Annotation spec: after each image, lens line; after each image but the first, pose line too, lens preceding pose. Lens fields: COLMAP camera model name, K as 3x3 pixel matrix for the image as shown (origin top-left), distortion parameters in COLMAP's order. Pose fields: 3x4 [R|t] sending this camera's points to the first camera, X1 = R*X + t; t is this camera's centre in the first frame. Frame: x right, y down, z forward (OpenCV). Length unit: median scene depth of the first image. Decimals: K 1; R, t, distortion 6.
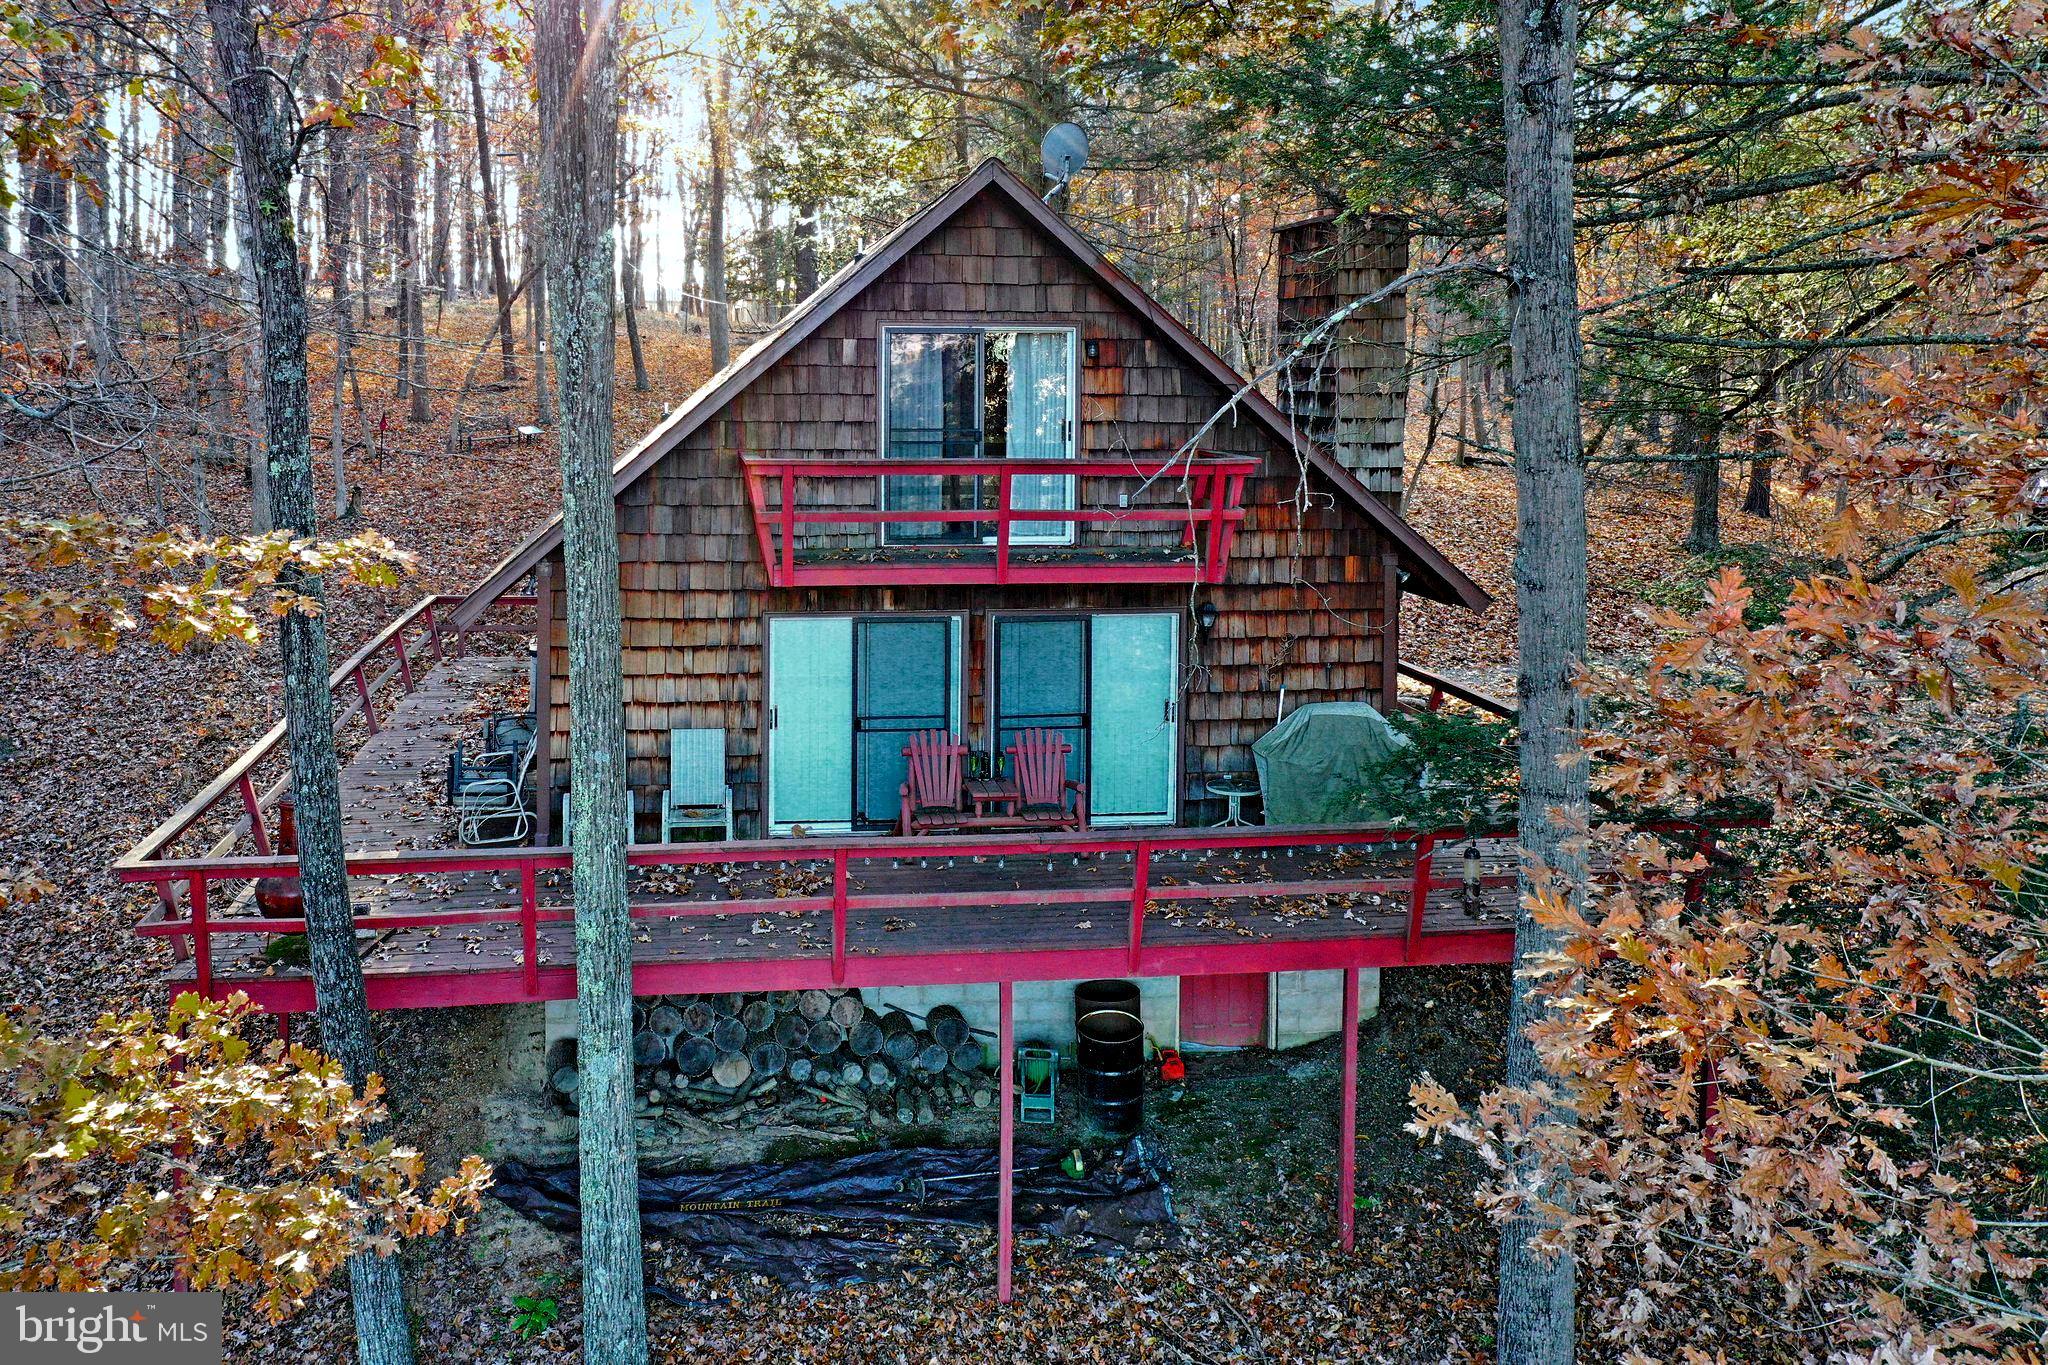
lens RADIAL K [[1659.0, 0, 880.5], [0, 1659.0, 583.0], [0, 0, 1]] dist [-0.004675, -0.002604]
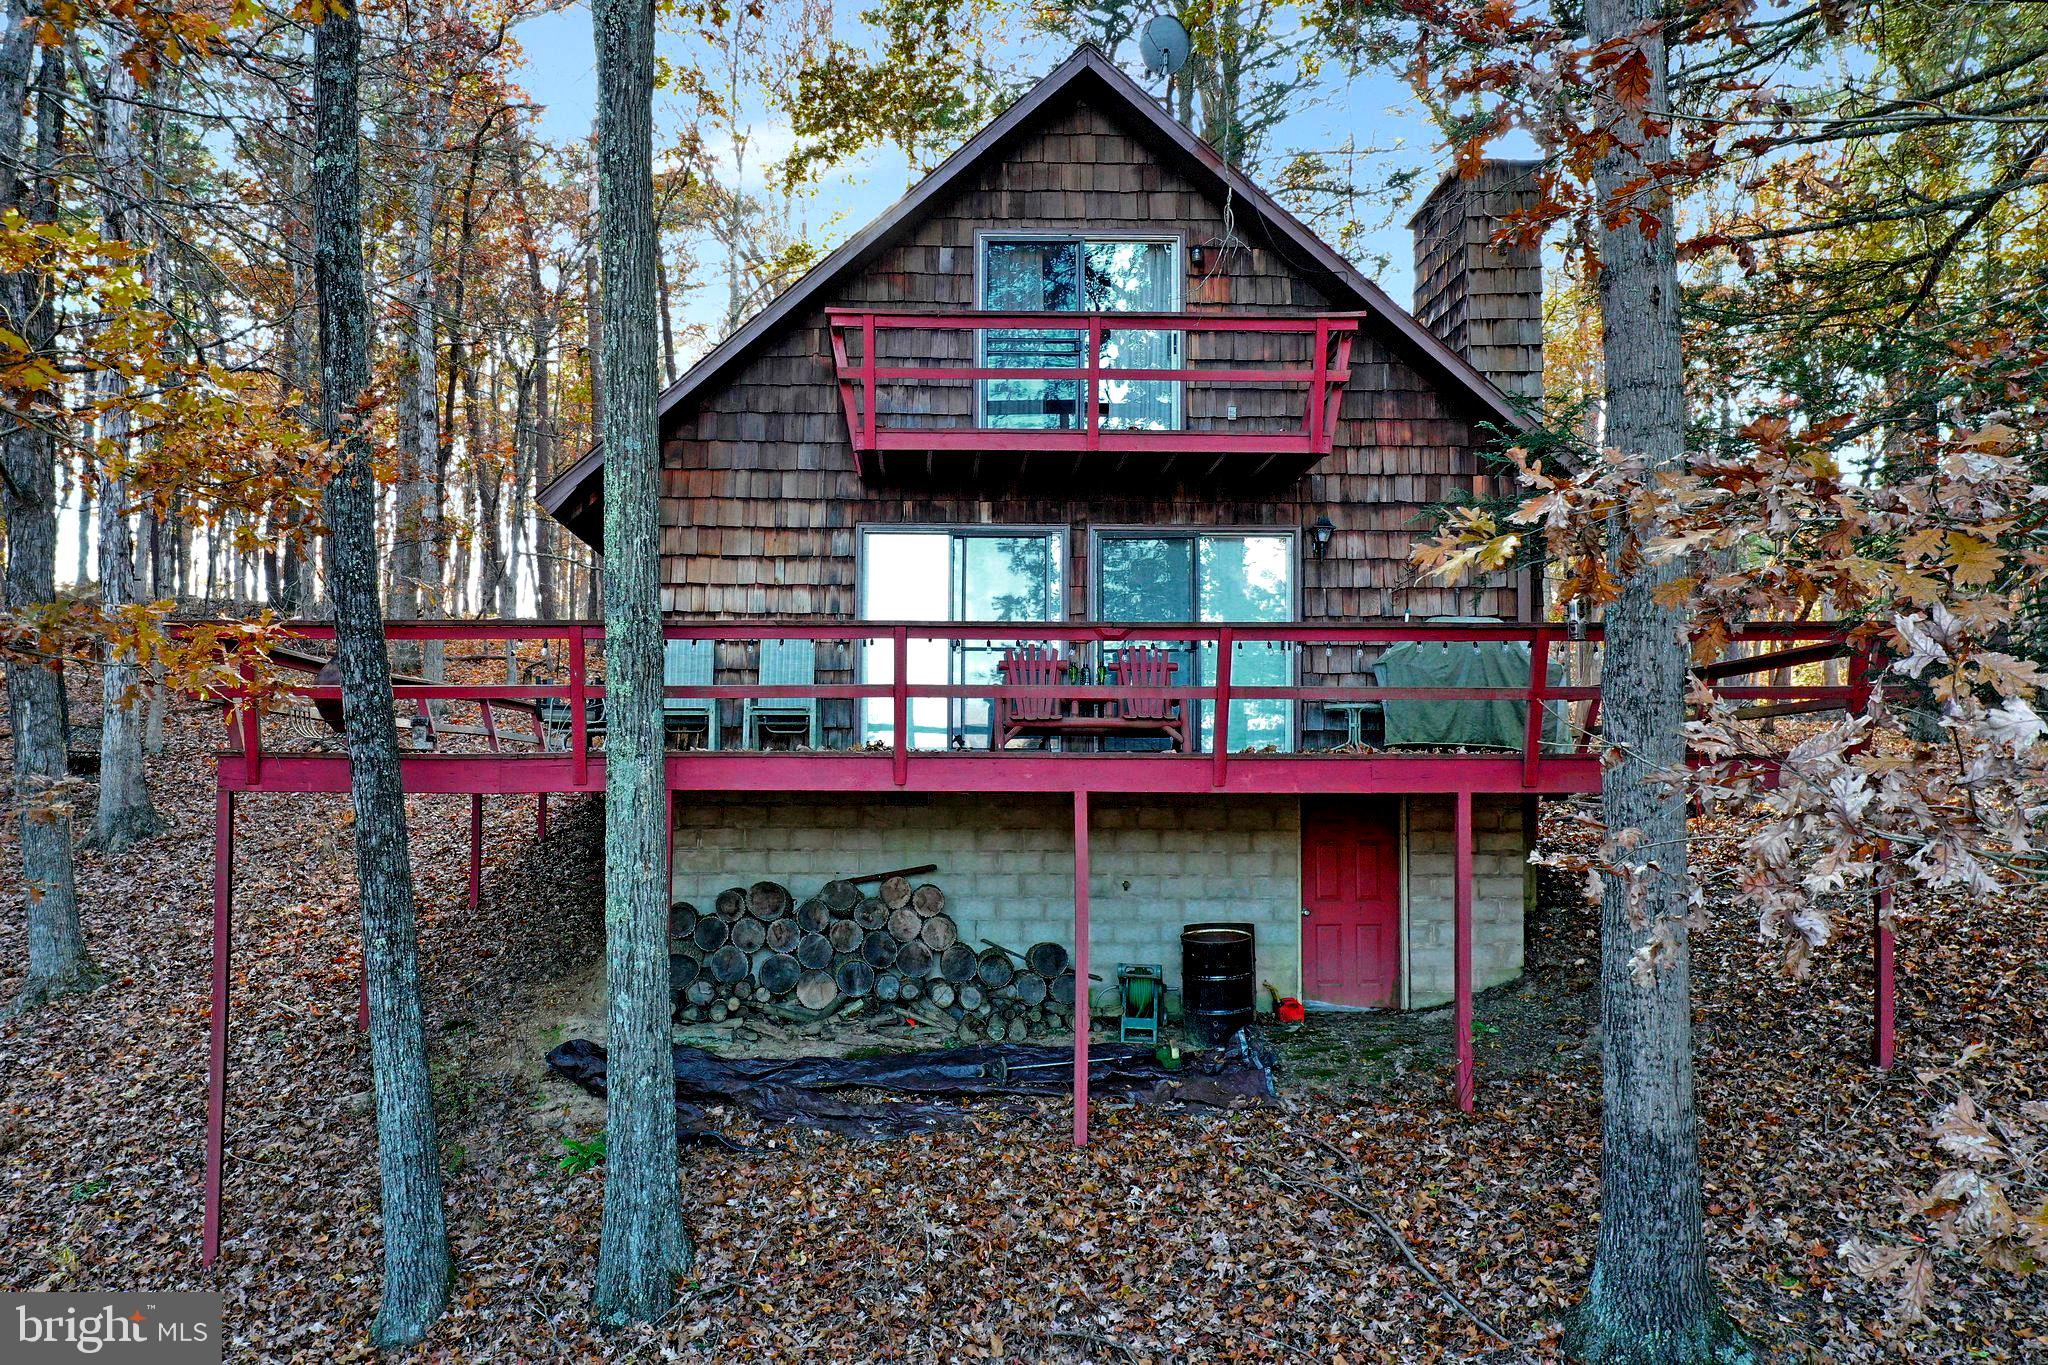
lens RADIAL K [[1659.0, 0, 925.9], [0, 1659.0, 837.8], [0, 0, 1]] dist [-0.004675, -0.002604]
pose [[0.994772, -0.000303, -0.102121, 0.071044], [-0.008808, 0.996015, -0.088752, 0.294045], [0.101741, 0.089188, 0.990805, 0.054754]]
